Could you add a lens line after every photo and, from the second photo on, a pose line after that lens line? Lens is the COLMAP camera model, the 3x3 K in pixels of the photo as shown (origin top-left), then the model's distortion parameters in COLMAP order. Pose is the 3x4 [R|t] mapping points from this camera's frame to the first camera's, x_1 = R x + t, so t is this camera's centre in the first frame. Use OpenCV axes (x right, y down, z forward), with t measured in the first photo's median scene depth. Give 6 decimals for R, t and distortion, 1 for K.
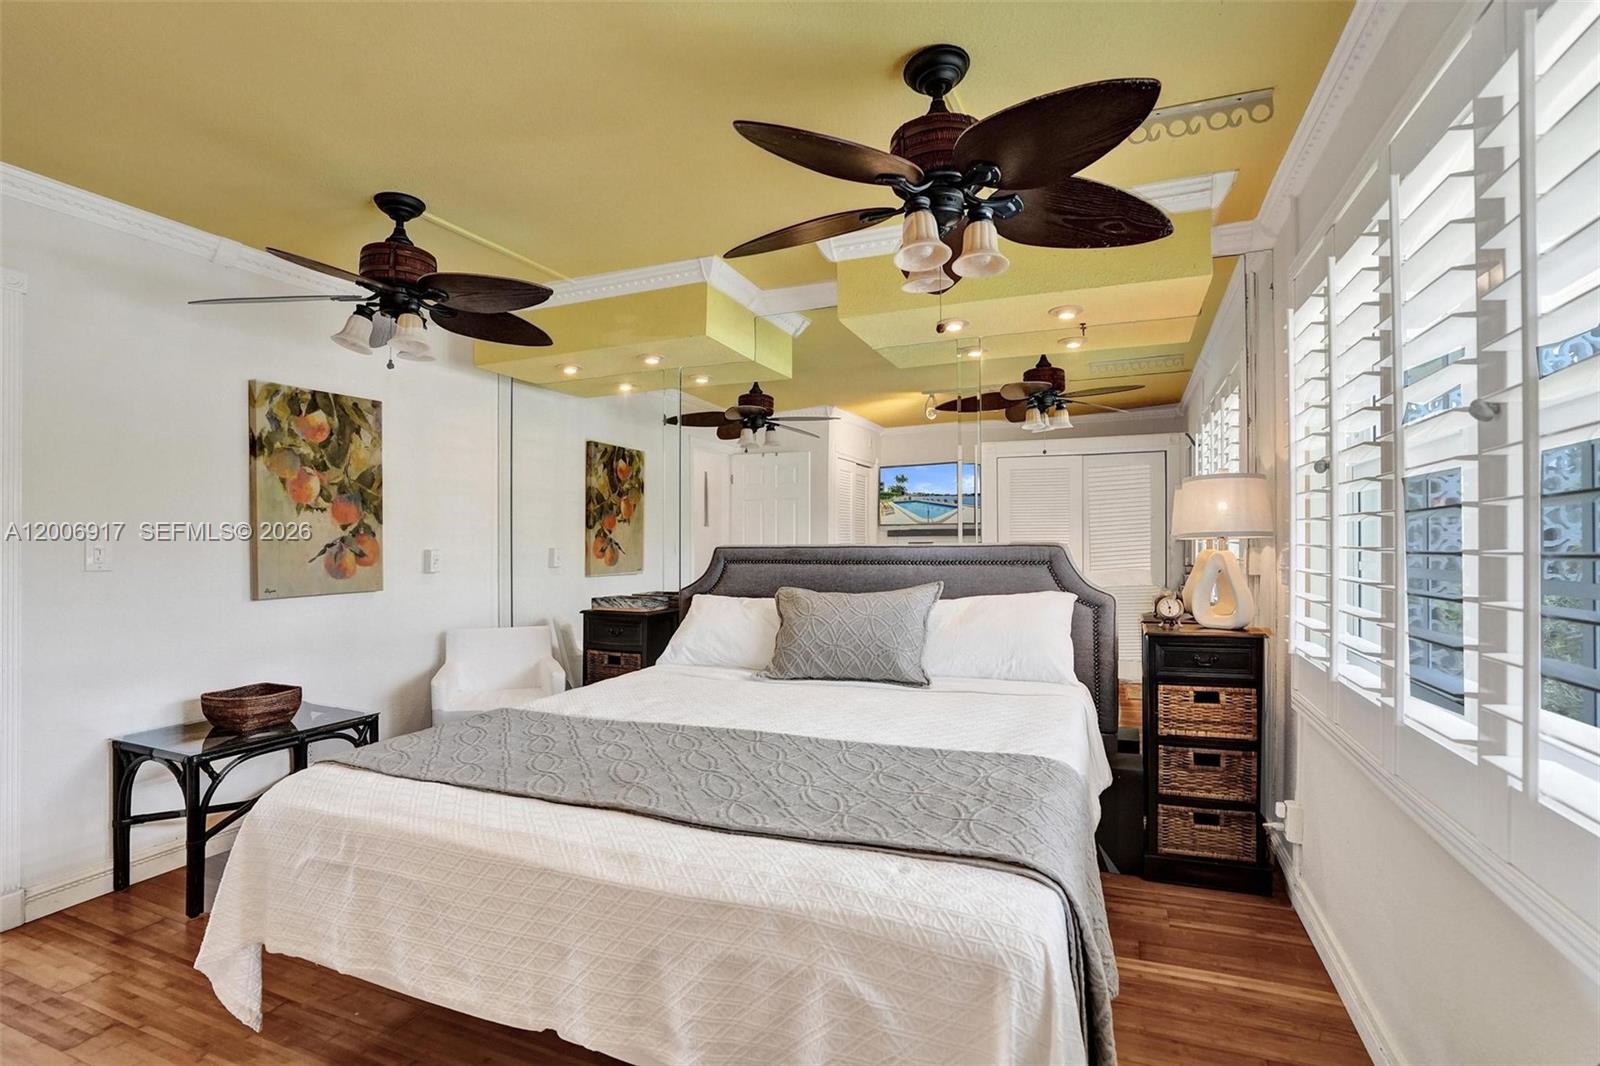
lens RADIAL K [[777.7, 0, 799.8], [0, 777.7, 529.7], [0, 0, 1]] dist [-0.056645, 0.027278]
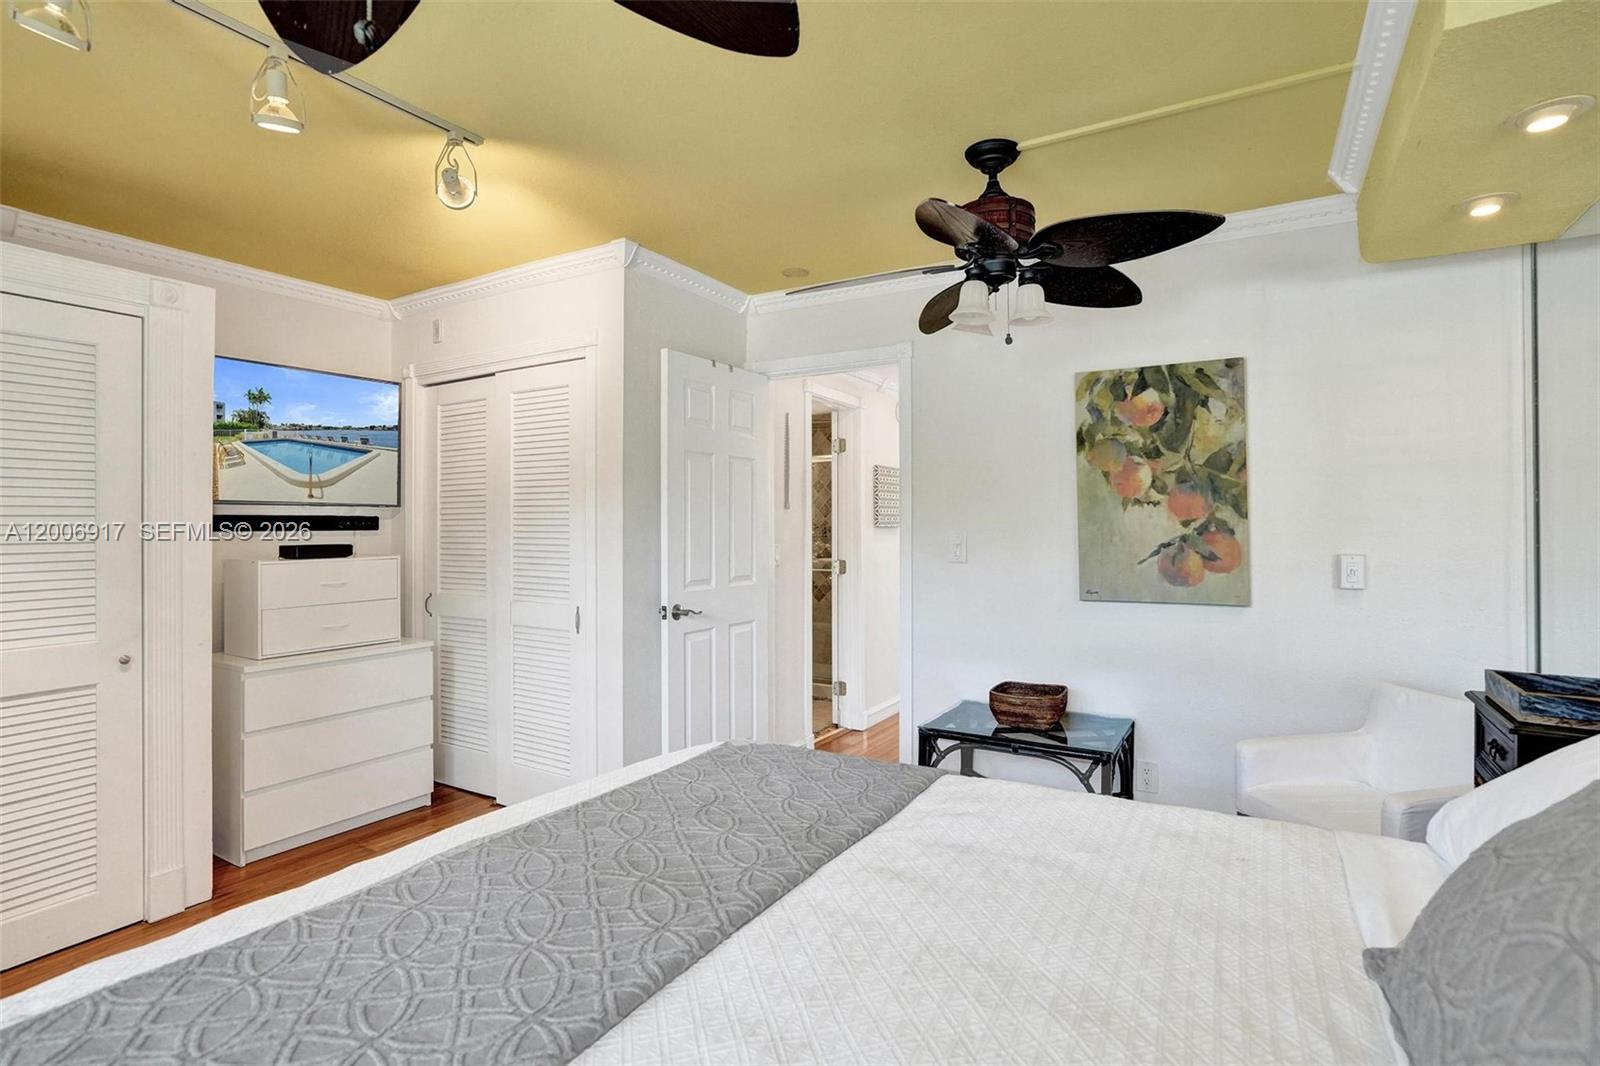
lens RADIAL K [[777.7, 0, 799.8], [0, 777.7, 529.7], [0, 0, 1]] dist [-0.056645, 0.027278]
pose [[-0.131082, -0.000588, -0.991371, 0.281568], [0.009757, 0.999951, -0.001883, 0.000973], [0.991323, -0.009920, -0.131070, 0.709365]]
